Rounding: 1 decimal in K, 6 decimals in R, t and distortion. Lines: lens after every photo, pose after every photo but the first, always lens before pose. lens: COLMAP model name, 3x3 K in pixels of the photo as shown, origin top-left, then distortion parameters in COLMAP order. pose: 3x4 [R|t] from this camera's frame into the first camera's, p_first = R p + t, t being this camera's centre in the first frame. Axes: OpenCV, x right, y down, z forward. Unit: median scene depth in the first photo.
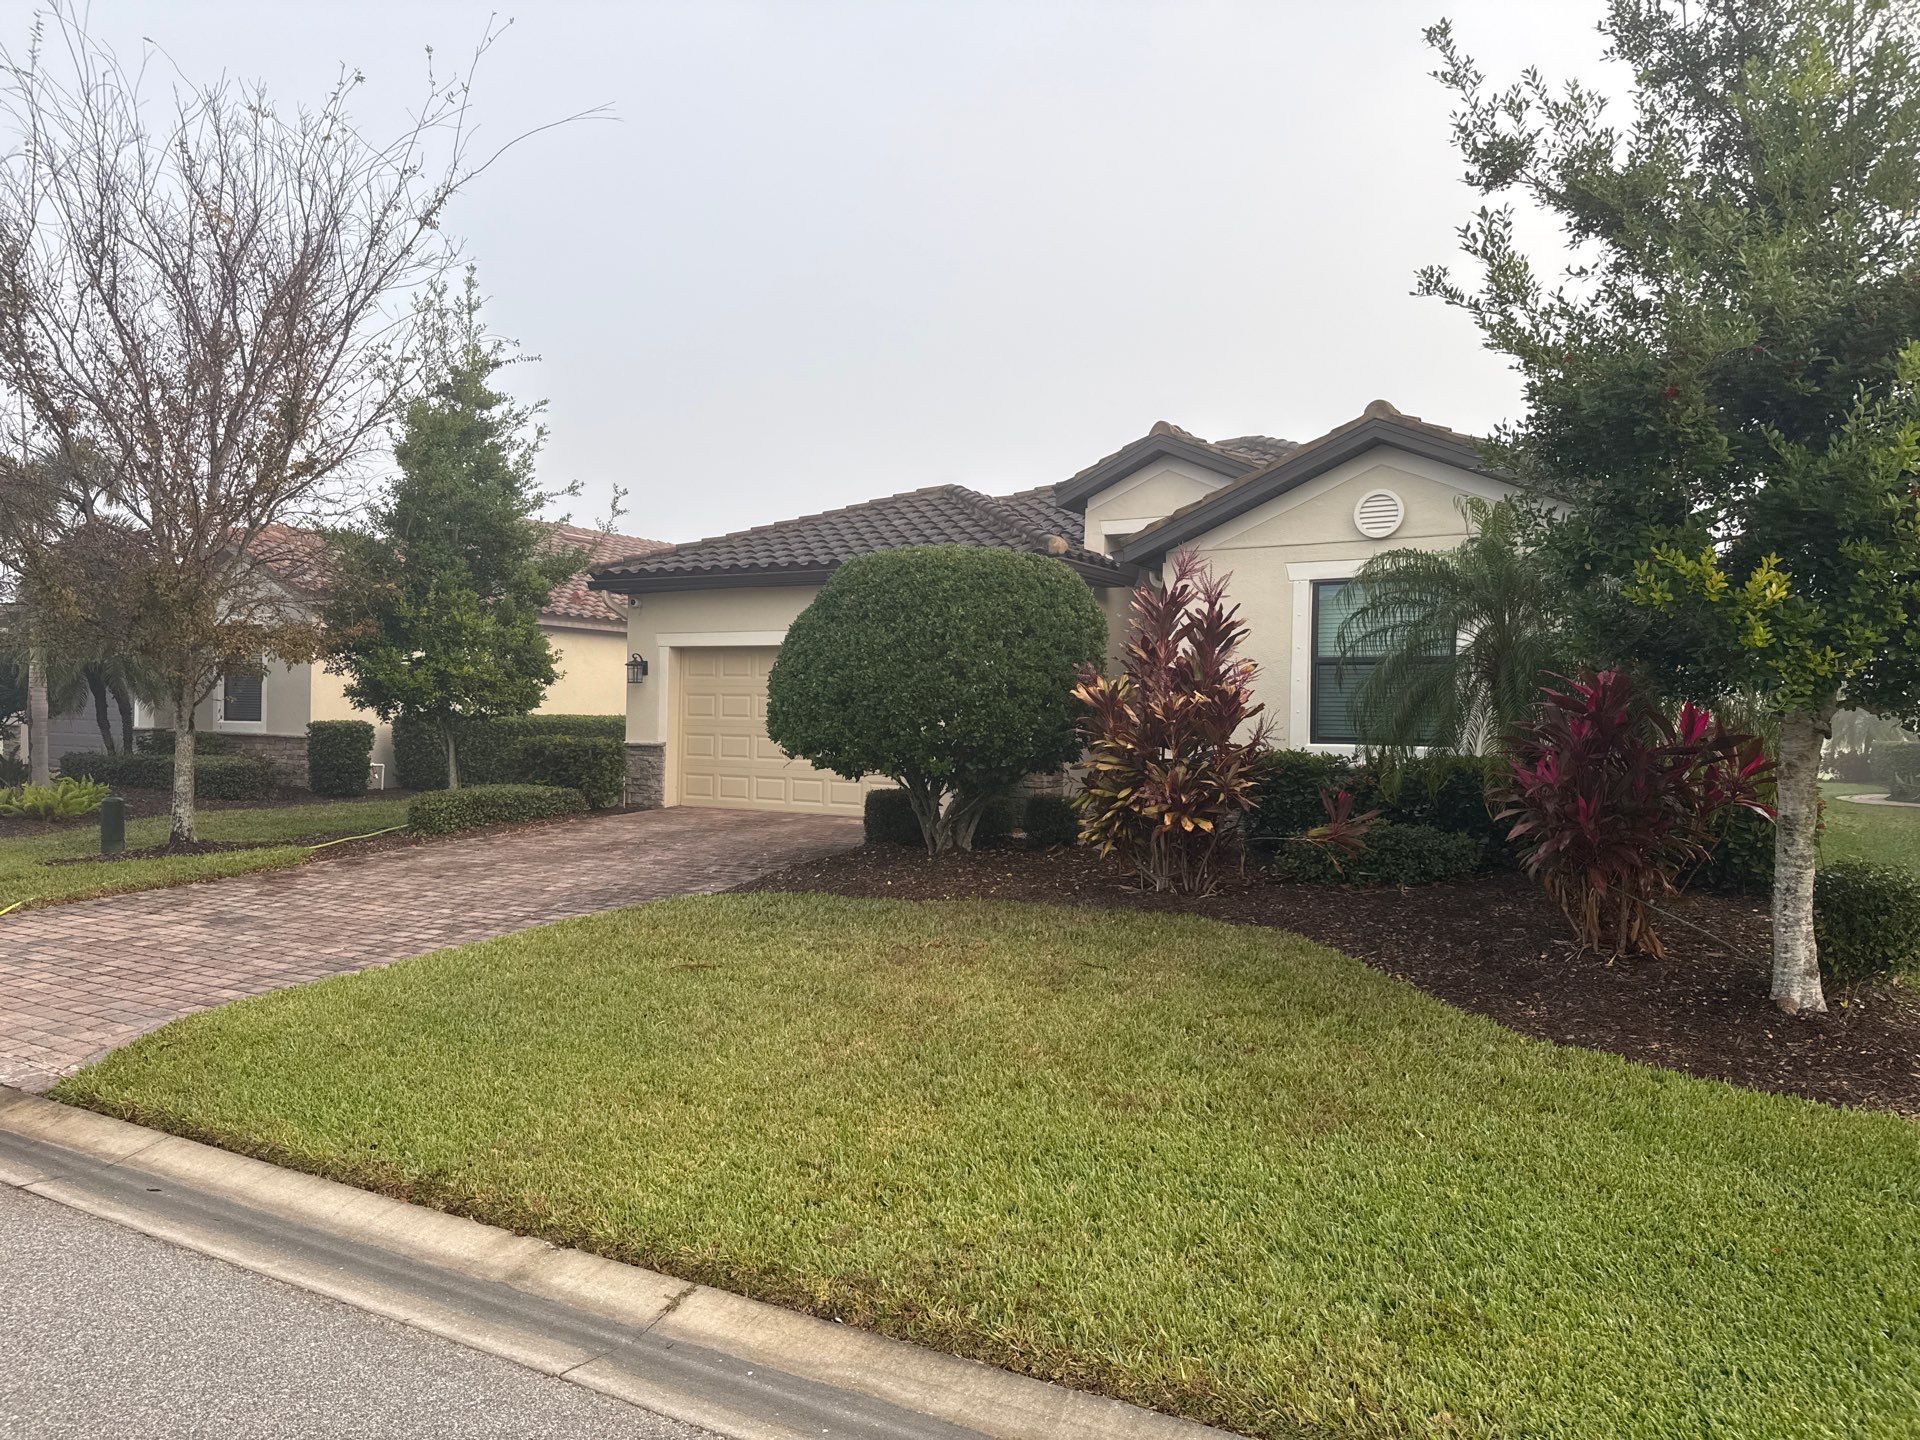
lens RADIAL K [[1368.3, 0, 959.2], [0, 1368.3, 780.3], [0, 0, 1]] dist [-0.003247, -0.002461]
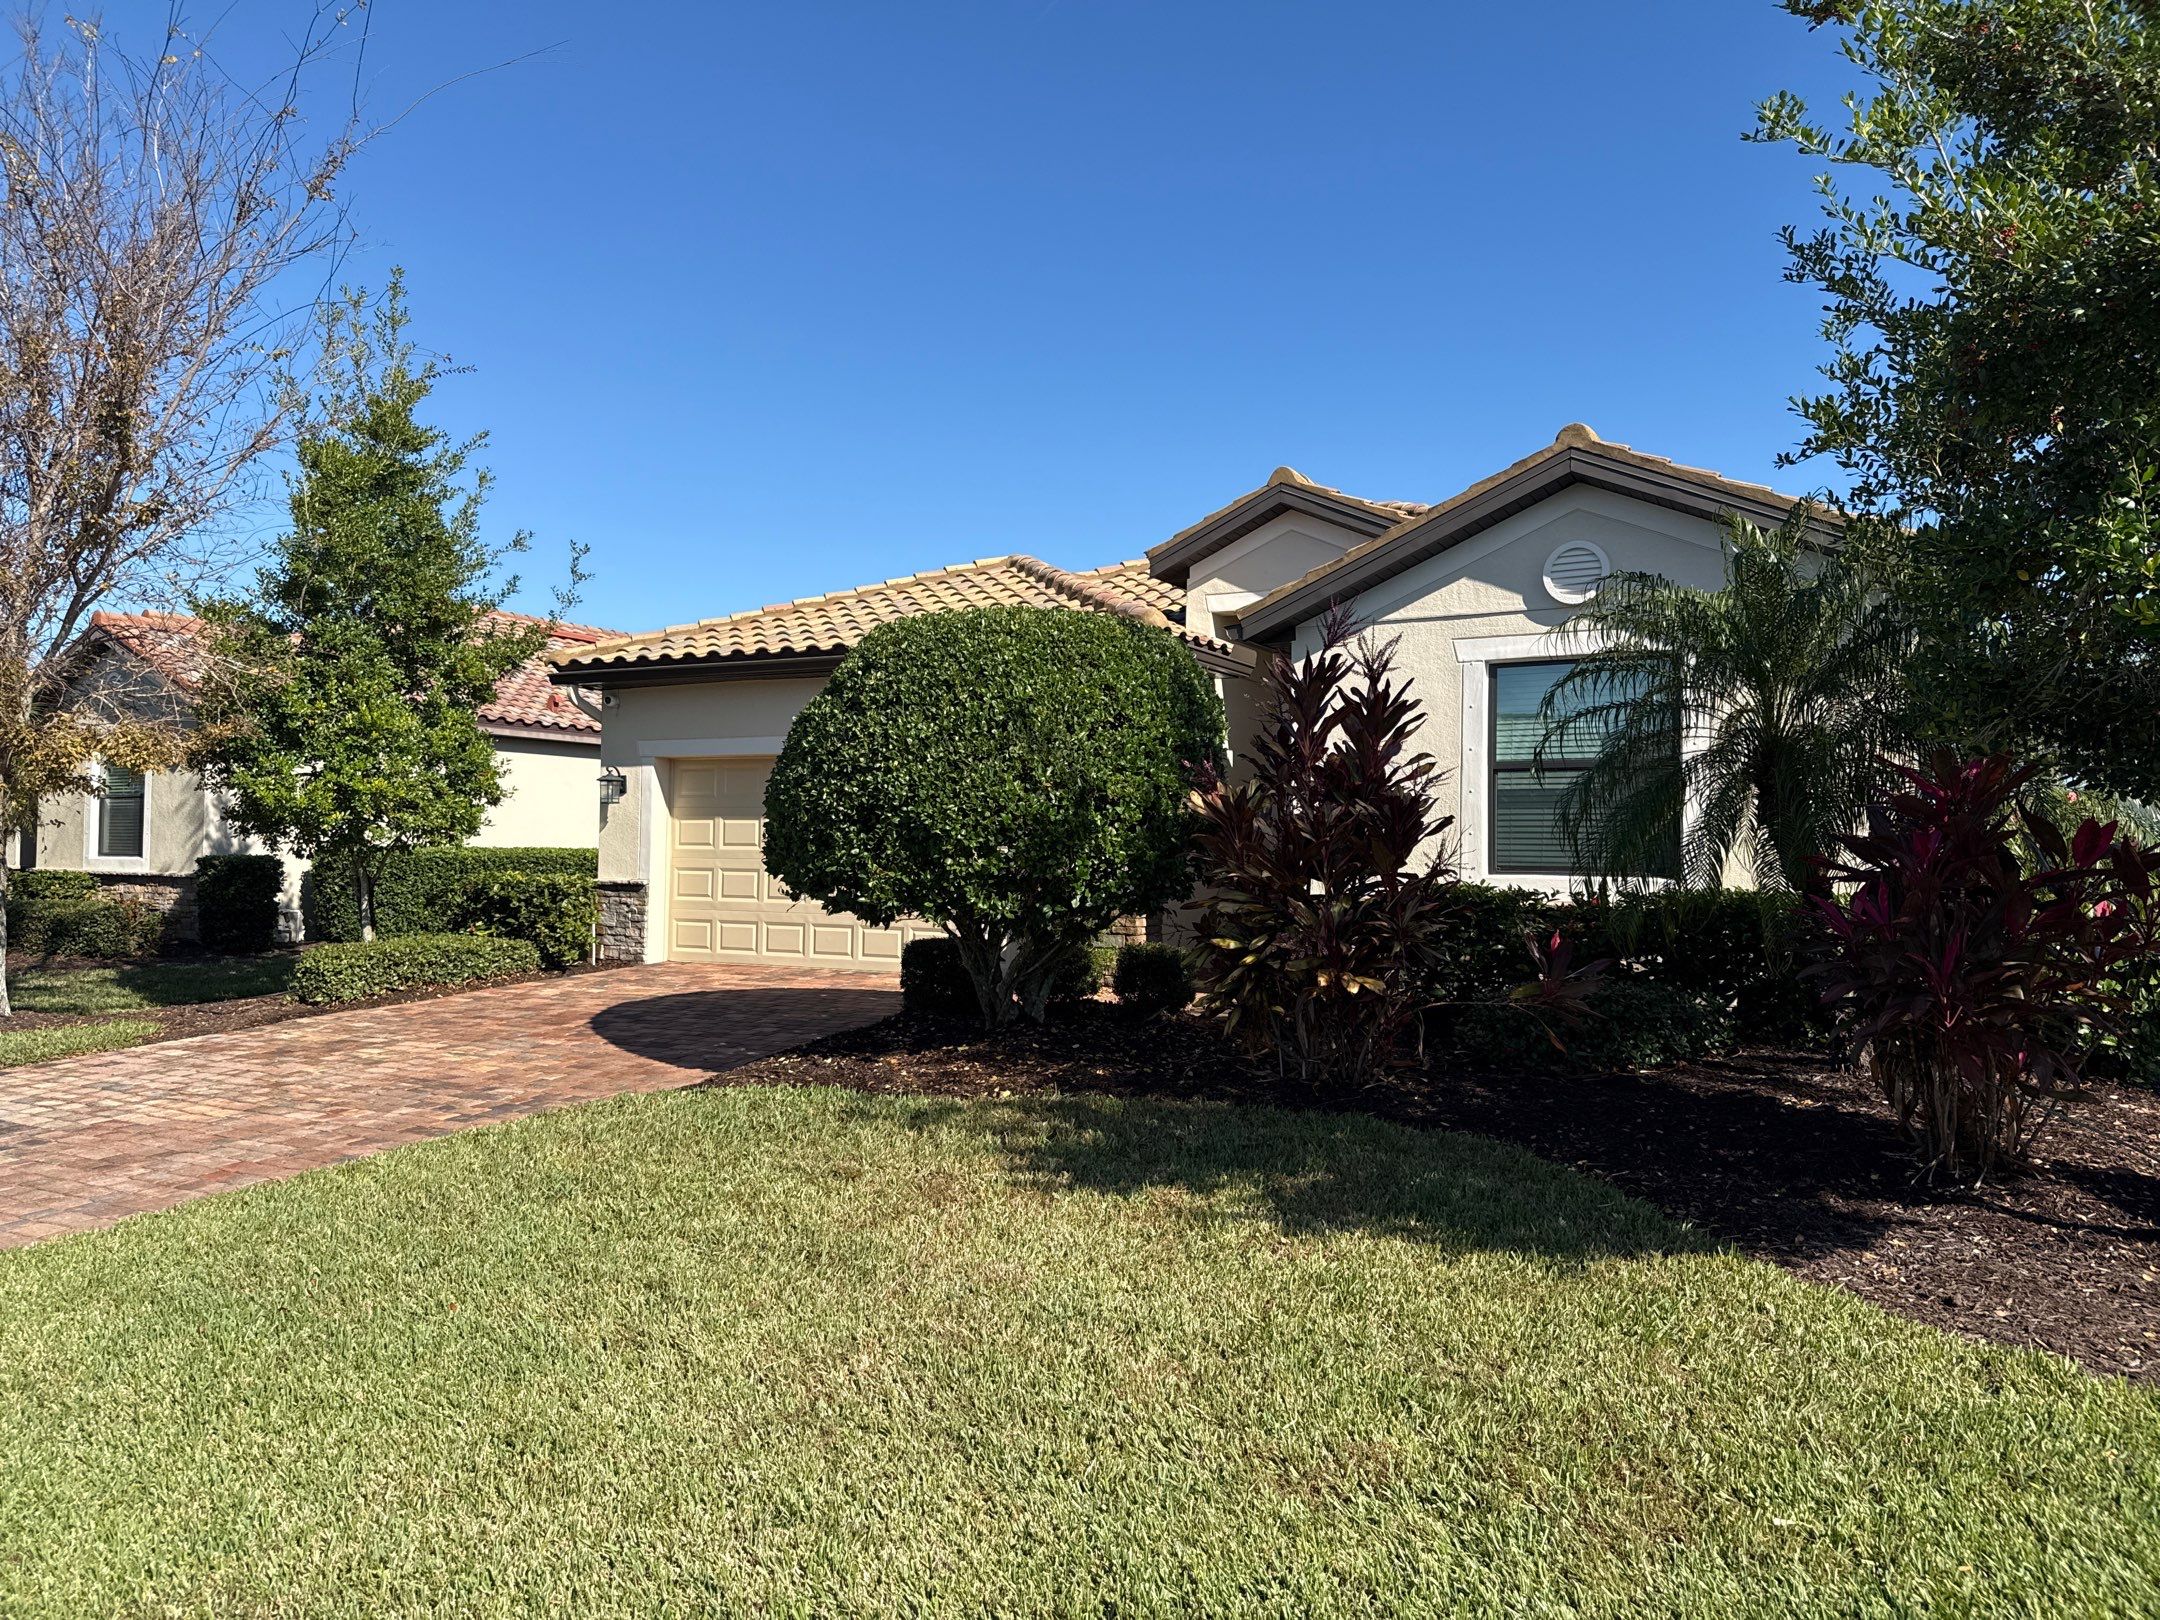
lens RADIAL K [[1505.0, 0, 1015.3], [0, 1505.0, 813.6], [0, 0, 1]] dist [0.006288, 0.000440]
pose [[0.999941, -0.006238, -0.008918, 0.001038], [0.005541, 0.997081, -0.076156, 0.001244], [0.009367, 0.076102, 0.997056, 0.173755]]
